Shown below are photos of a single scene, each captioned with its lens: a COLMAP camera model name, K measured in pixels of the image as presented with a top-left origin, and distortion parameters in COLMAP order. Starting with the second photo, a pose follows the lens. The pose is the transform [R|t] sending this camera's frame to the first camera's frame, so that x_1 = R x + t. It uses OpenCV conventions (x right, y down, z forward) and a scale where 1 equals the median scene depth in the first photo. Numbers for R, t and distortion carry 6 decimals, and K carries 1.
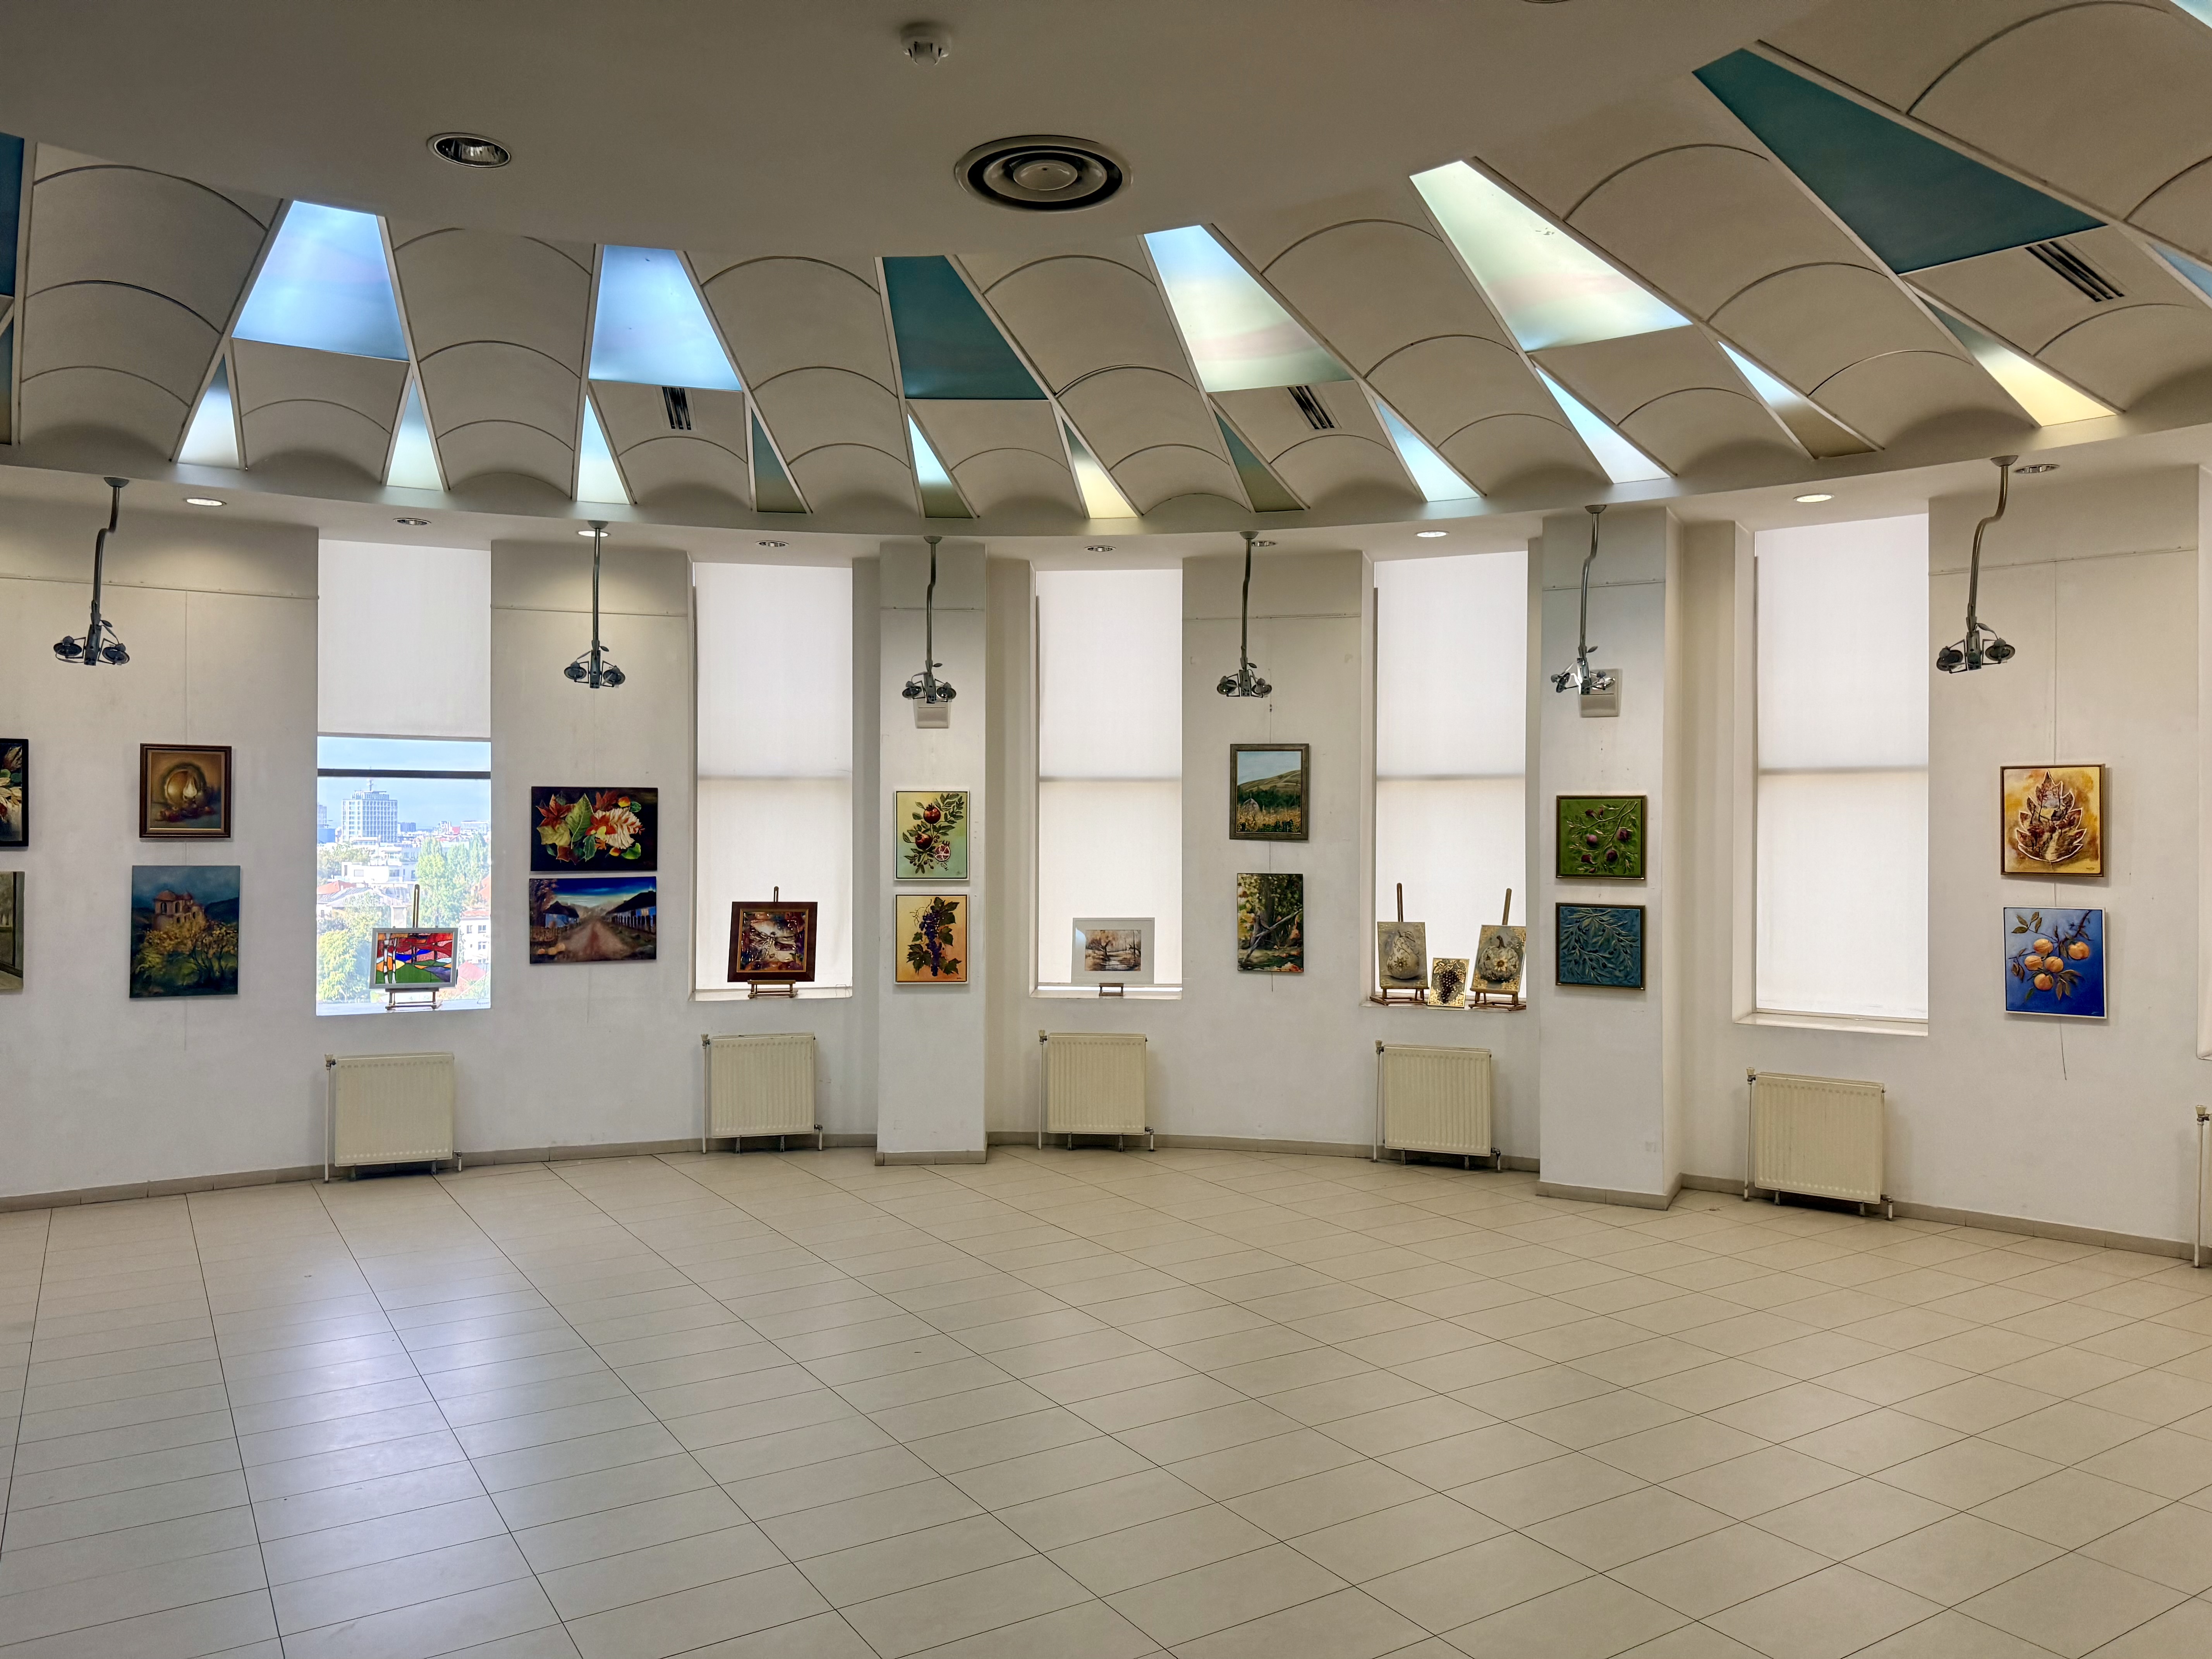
lens RADIAL K [[1556.4, 0, 1099.0], [0, 1556.4, 827.8], [0, 0, 1]] dist [0.174007, -0.293795]
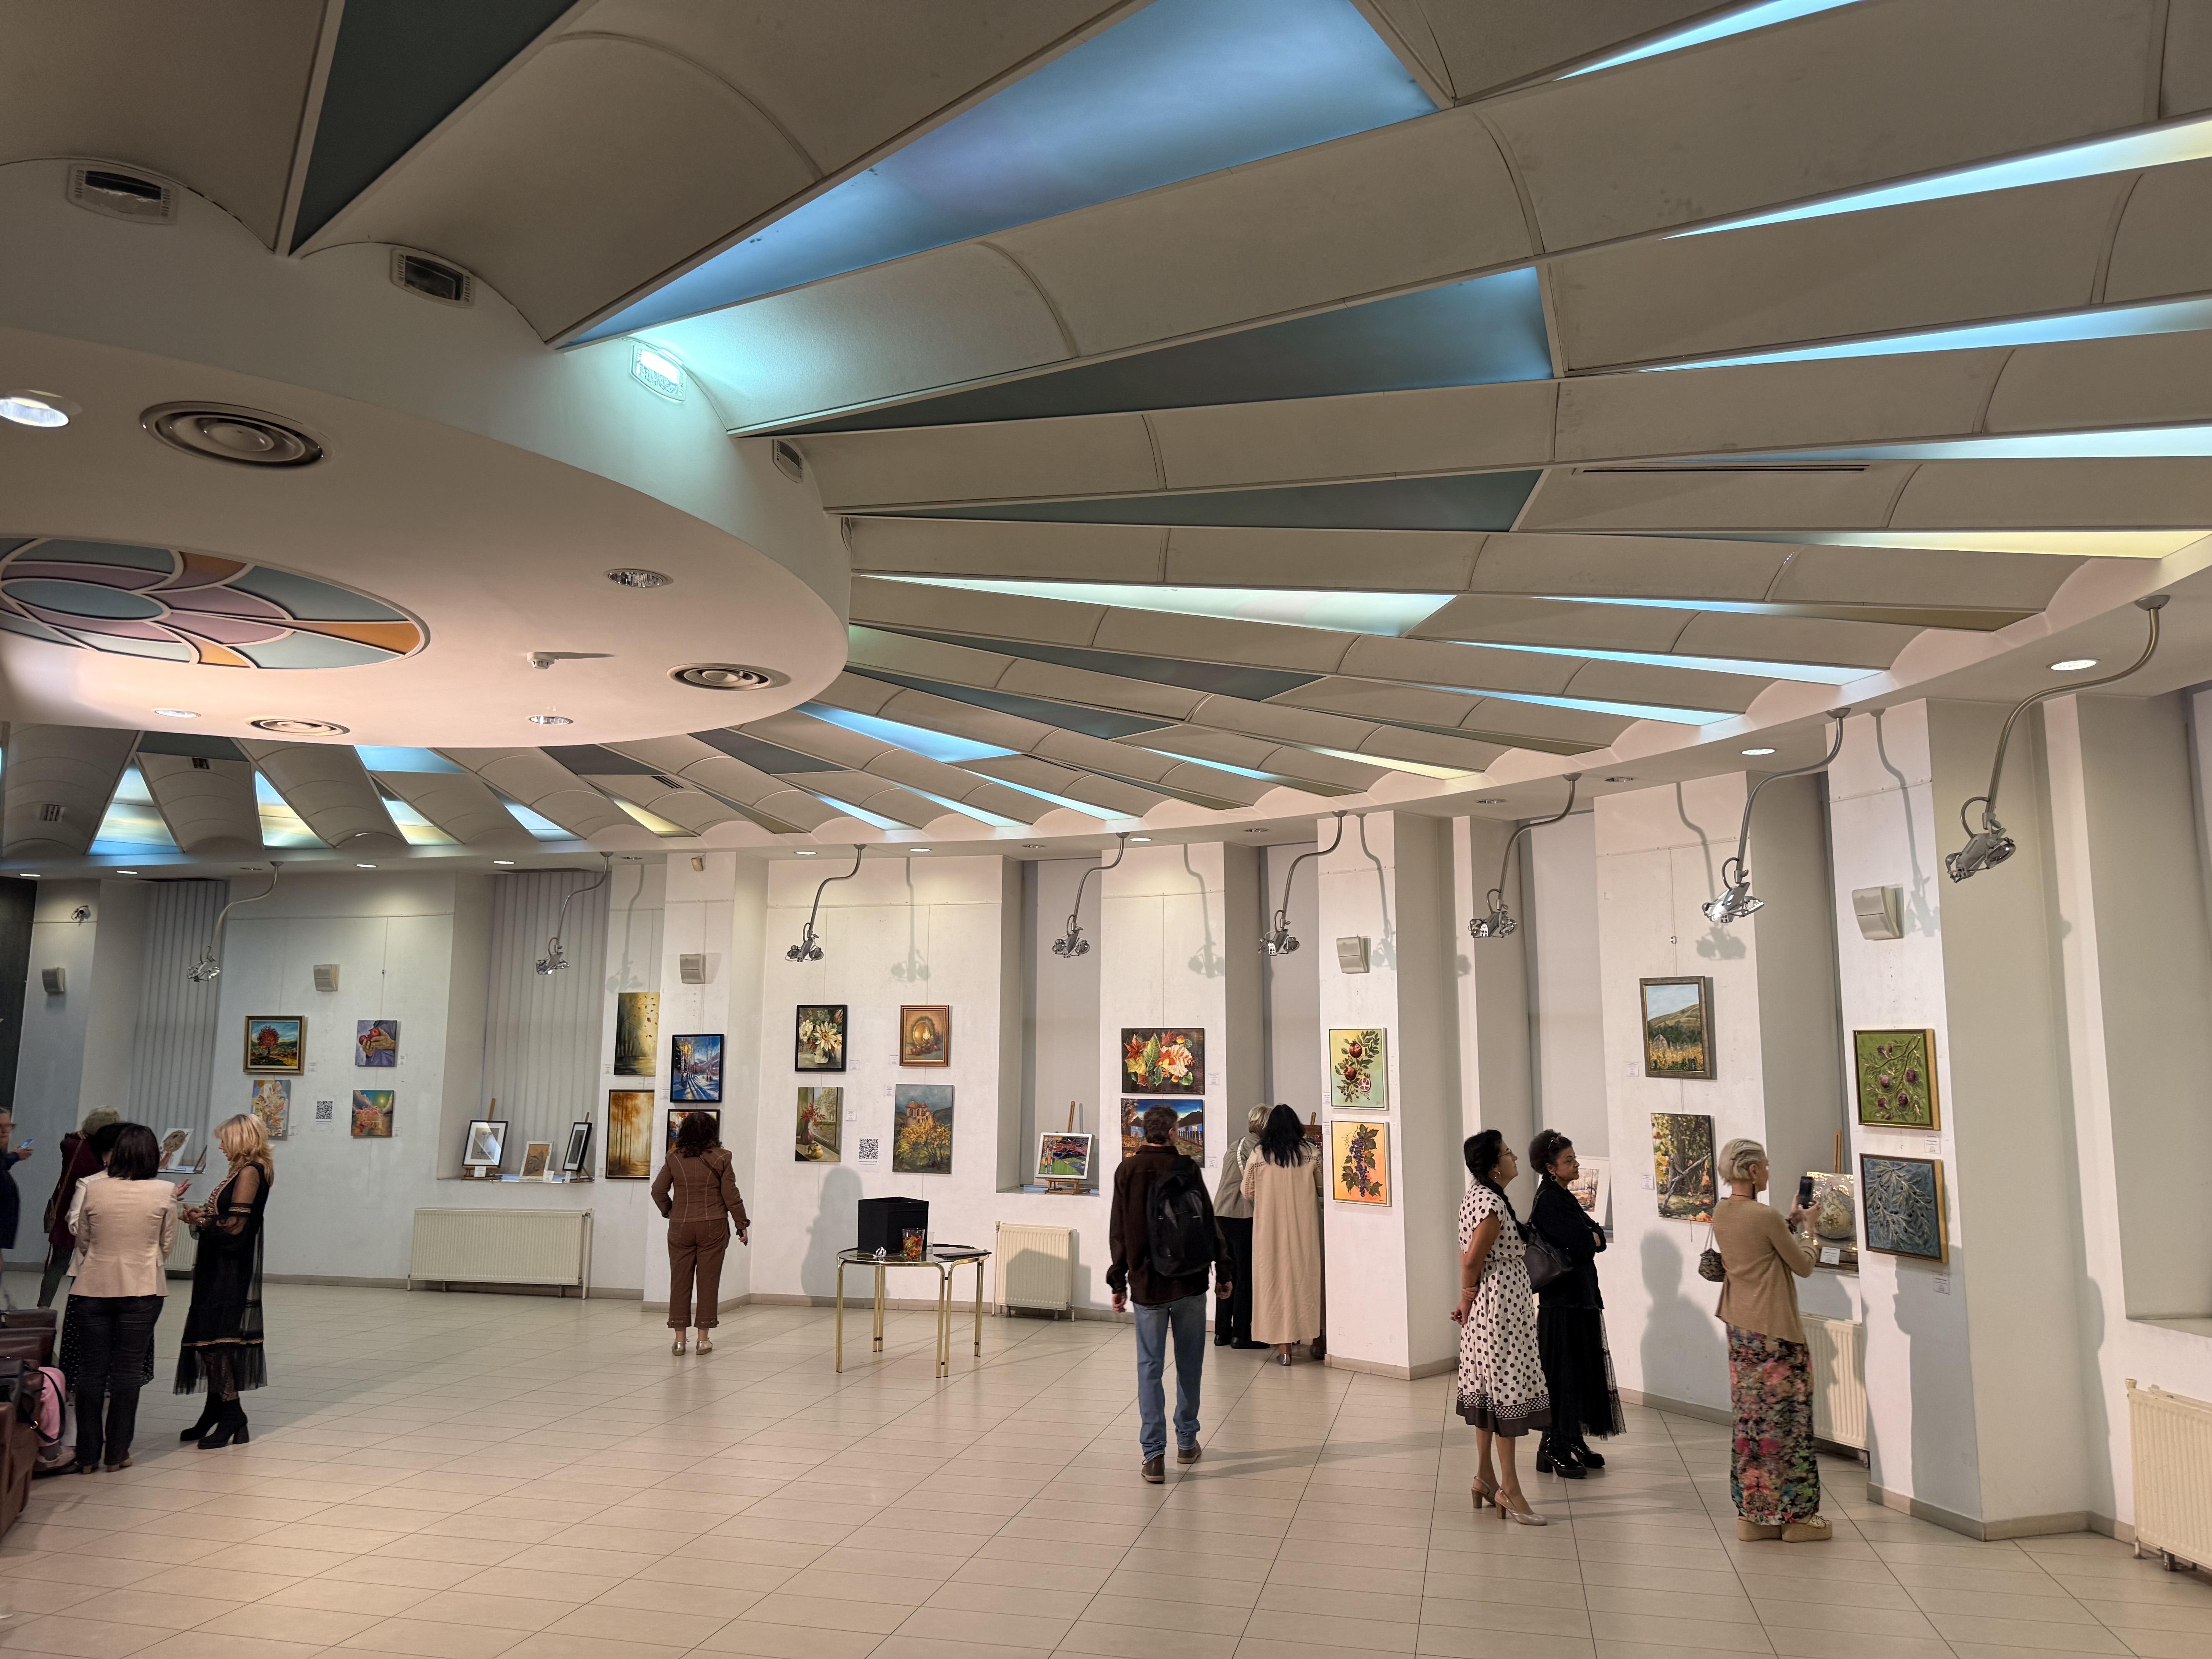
lens RADIAL K [[1556.4, 0, 1099.0], [0, 1556.4, 827.8], [0, 0, 1]] dist [0.174007, -0.293795]
pose [[0.691062, -0.103778, -0.715307, 0.648348], [-0.002273, 0.989322, -0.145729, -0.001621], [0.722792, 0.102333, 0.683447, 0.069039]]
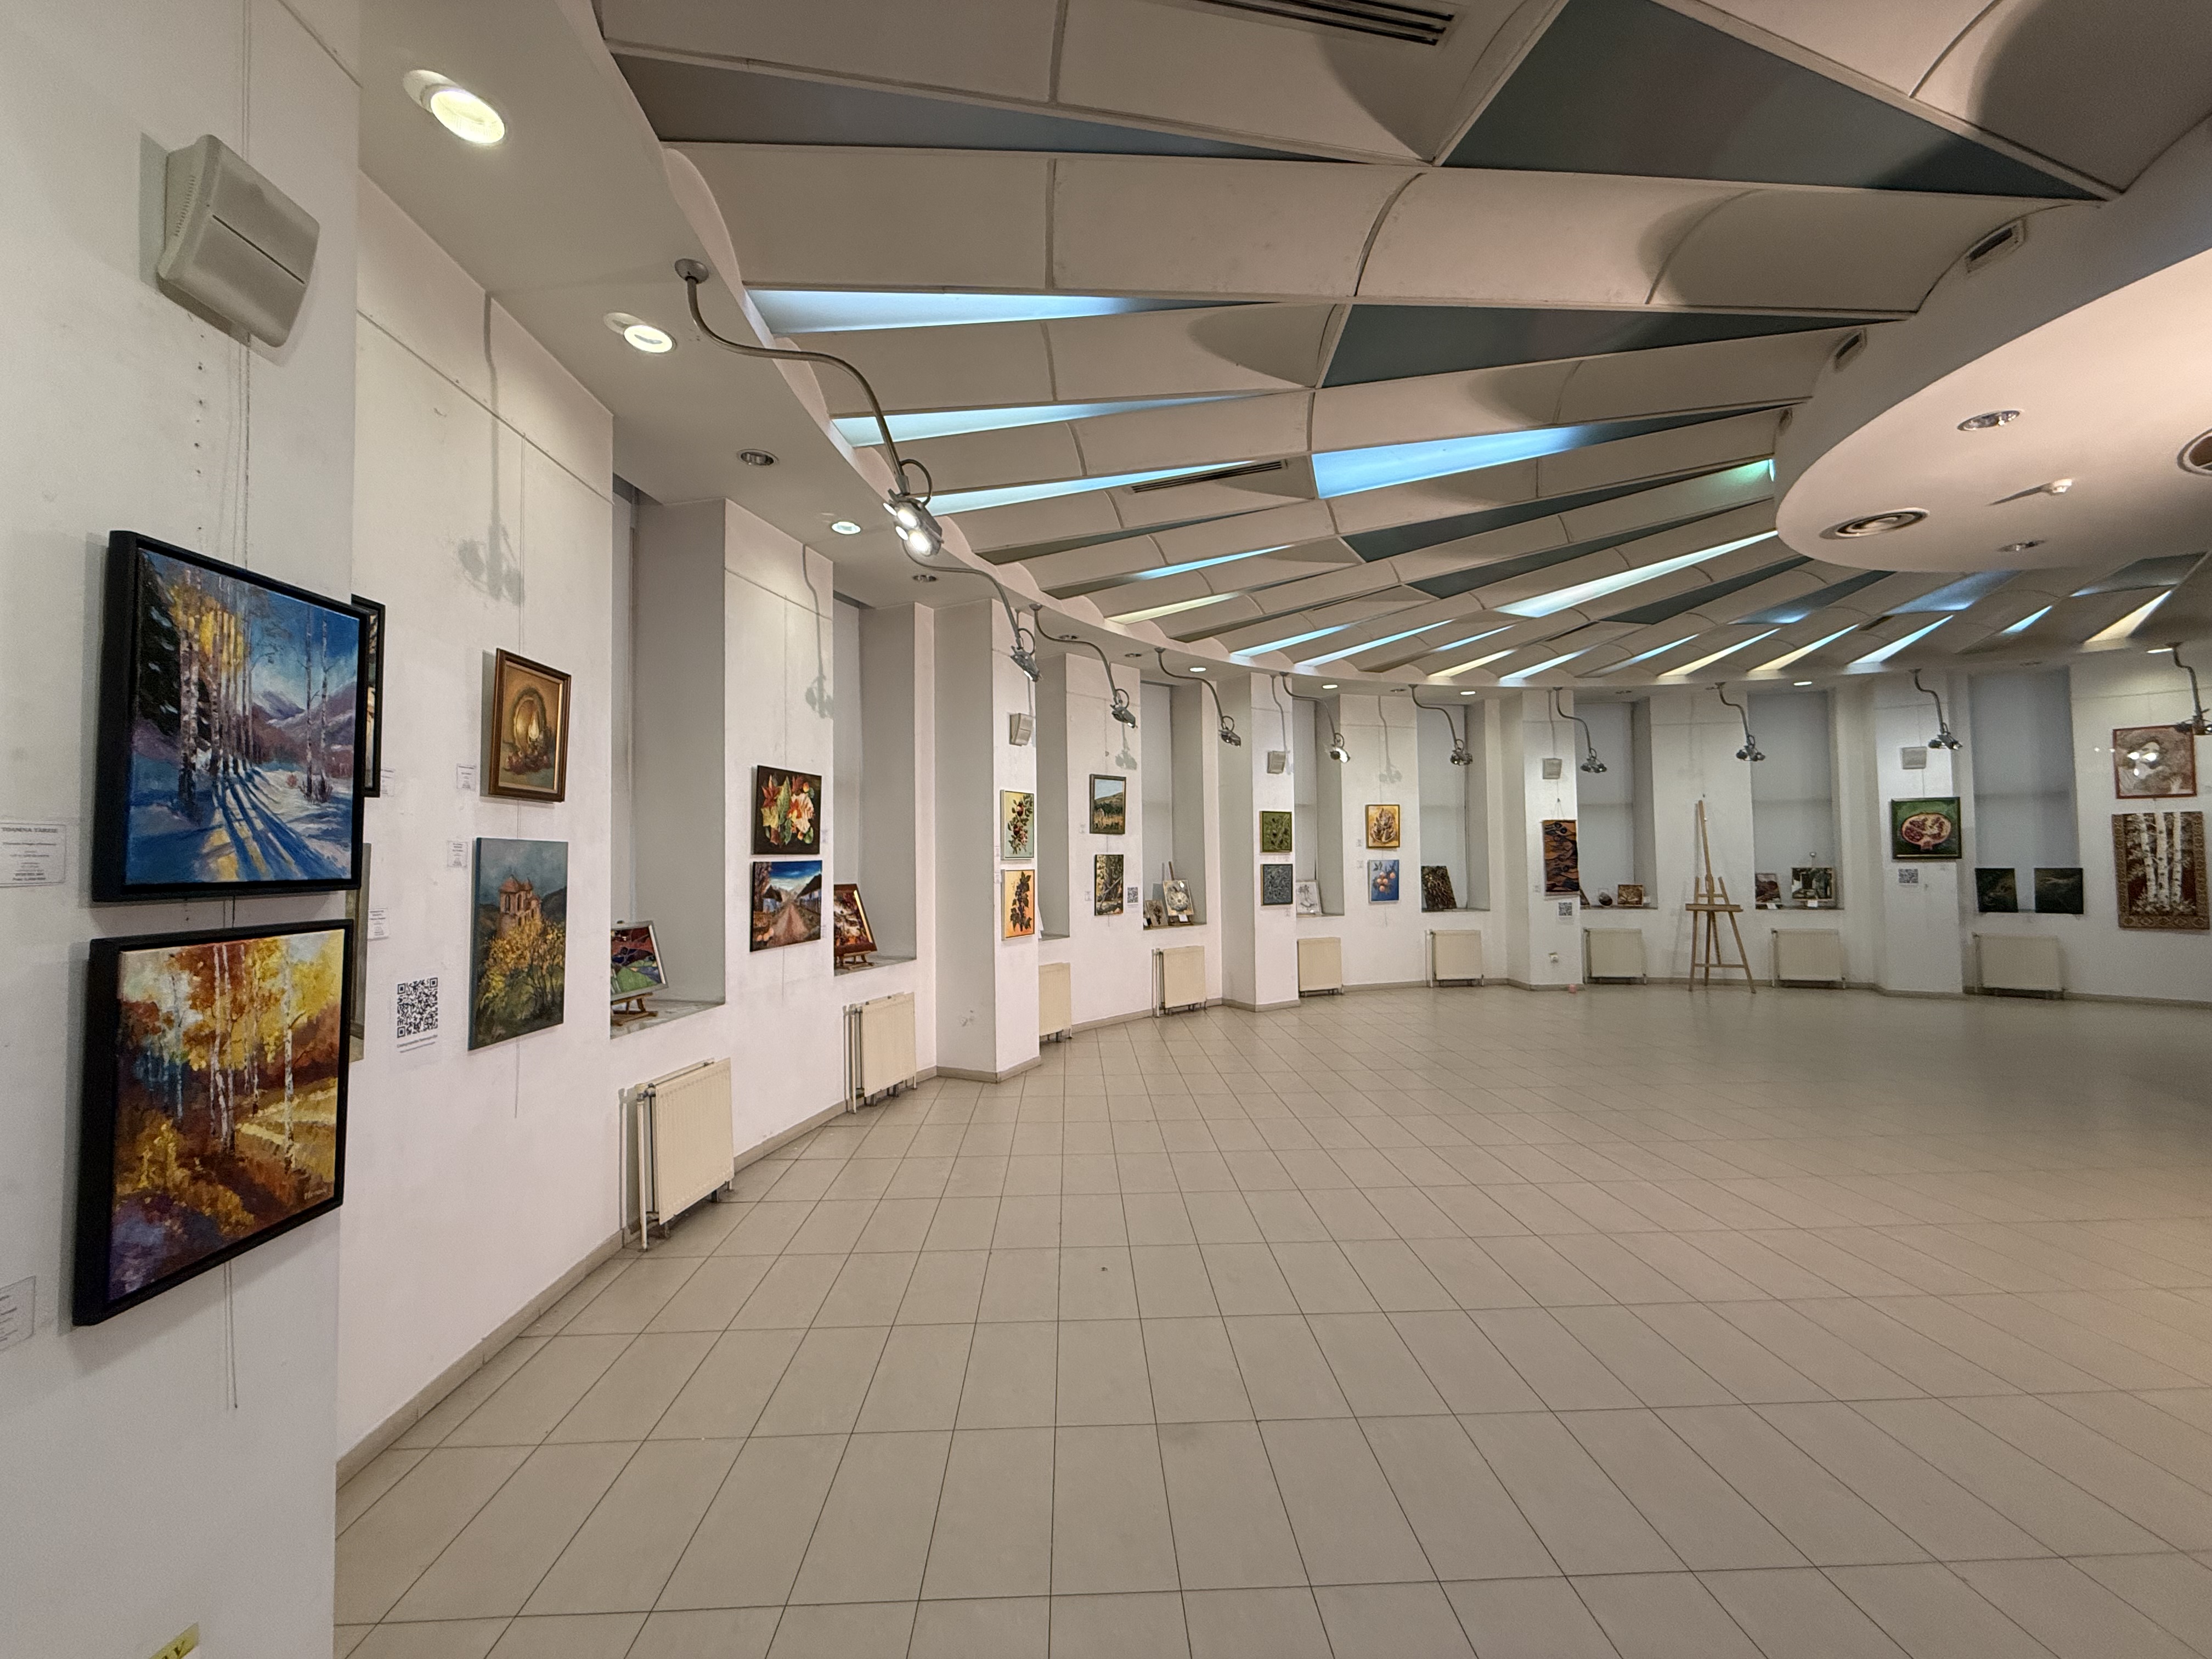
lens RADIAL K [[877.3, 0, 1106.0], [0, 877.3, 829.5], [0, 0, 1]] dist [-0.000189, -0.000019]
pose [[0.504722, 0.018825, 0.863076, -0.772385], [0.010516, 0.999554, -0.027951, 0.032266], [-0.863218, 0.023183, 0.504299, 0.604486]]
